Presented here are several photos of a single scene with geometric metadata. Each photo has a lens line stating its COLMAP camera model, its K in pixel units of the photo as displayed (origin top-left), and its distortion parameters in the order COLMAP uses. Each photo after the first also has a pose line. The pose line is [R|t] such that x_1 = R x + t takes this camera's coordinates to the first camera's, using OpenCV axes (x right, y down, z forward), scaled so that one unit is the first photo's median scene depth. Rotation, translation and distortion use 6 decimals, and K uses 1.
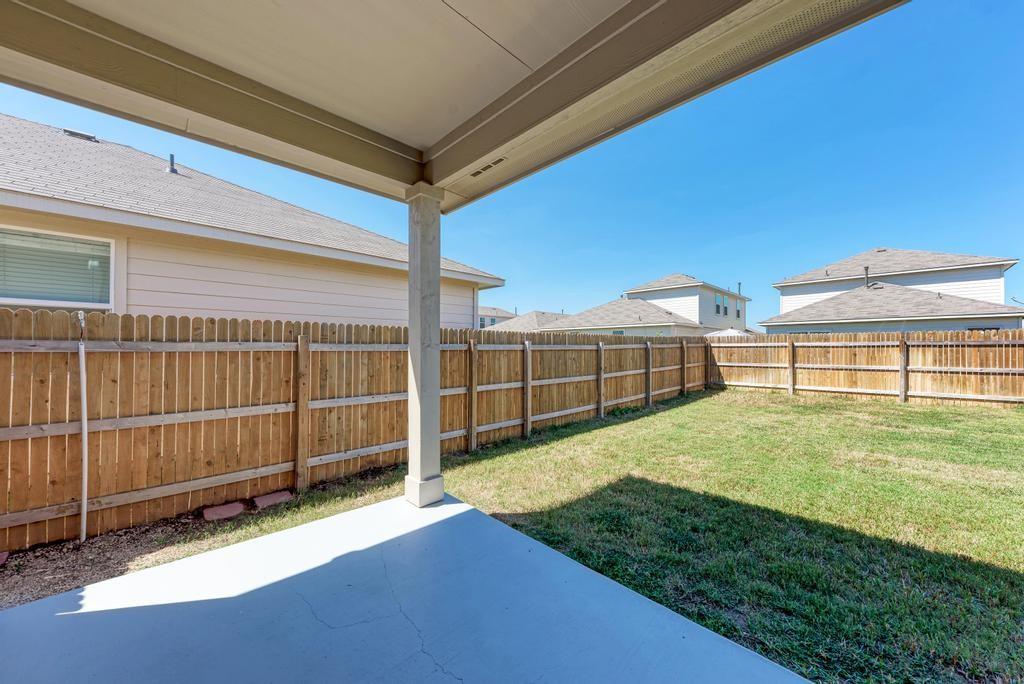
lens RADIAL K [[373.1, 0, 510.6], [0, 373.1, 343.0], [0, 0, 1]] dist [-0.000314, -0.000011]
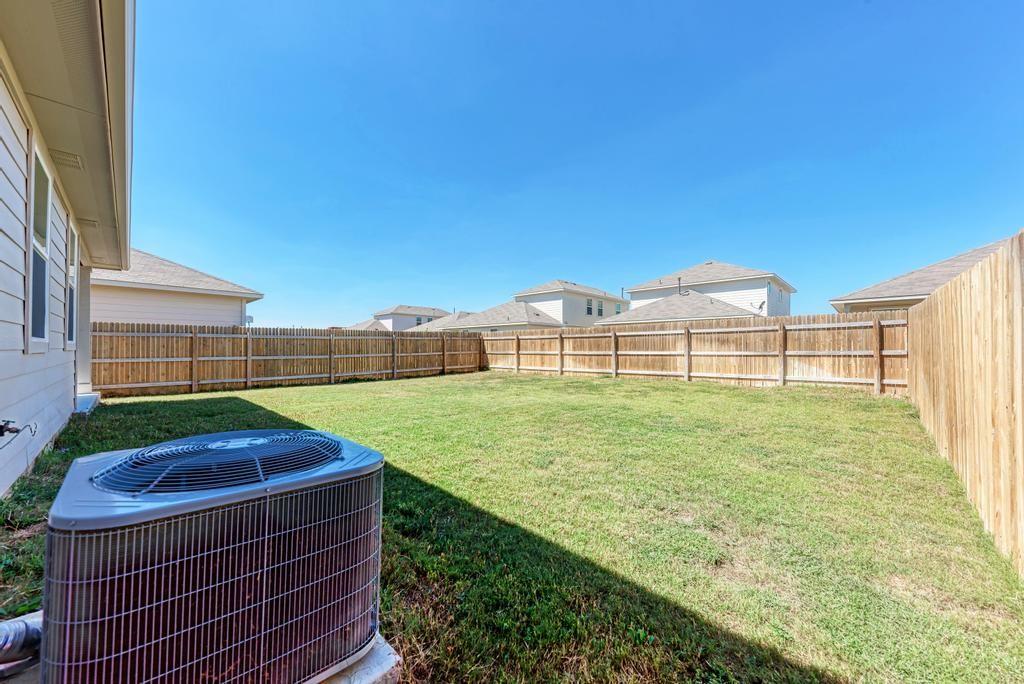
lens RADIAL K [[373.1, 0, 511.9], [0, 373.1, 338.4], [0, 0, 1]] dist [-0.000314, -0.000011]
pose [[0.999335, 0.001697, 0.036413, 0.682346], [-0.001343, 0.999952, -0.009732, 0.020816], [-0.036428, 0.009677, 0.999289, -0.427793]]
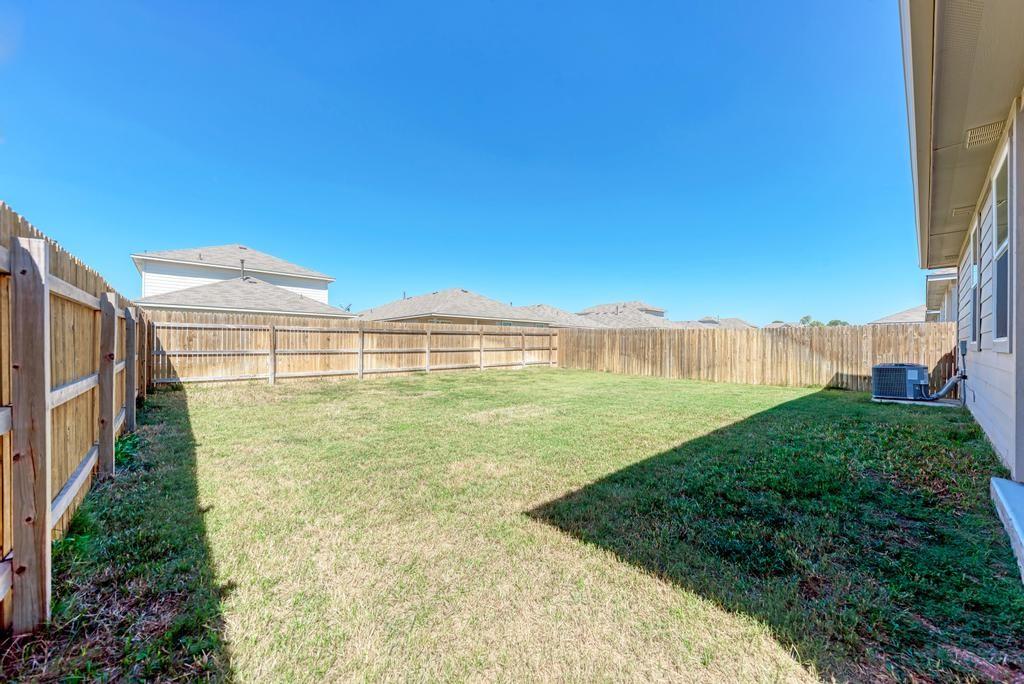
lens RADIAL K [[373.1, 0, 513.3], [0, 373.1, 346.8], [0, 0, 1]] dist [-0.000314, -0.000011]
pose [[0.029333, -0.003589, 0.999563, -0.109863], [-0.017151, 0.999845, 0.004094, 0.036525], [-0.999423, -0.017264, 0.029267, 0.407225]]
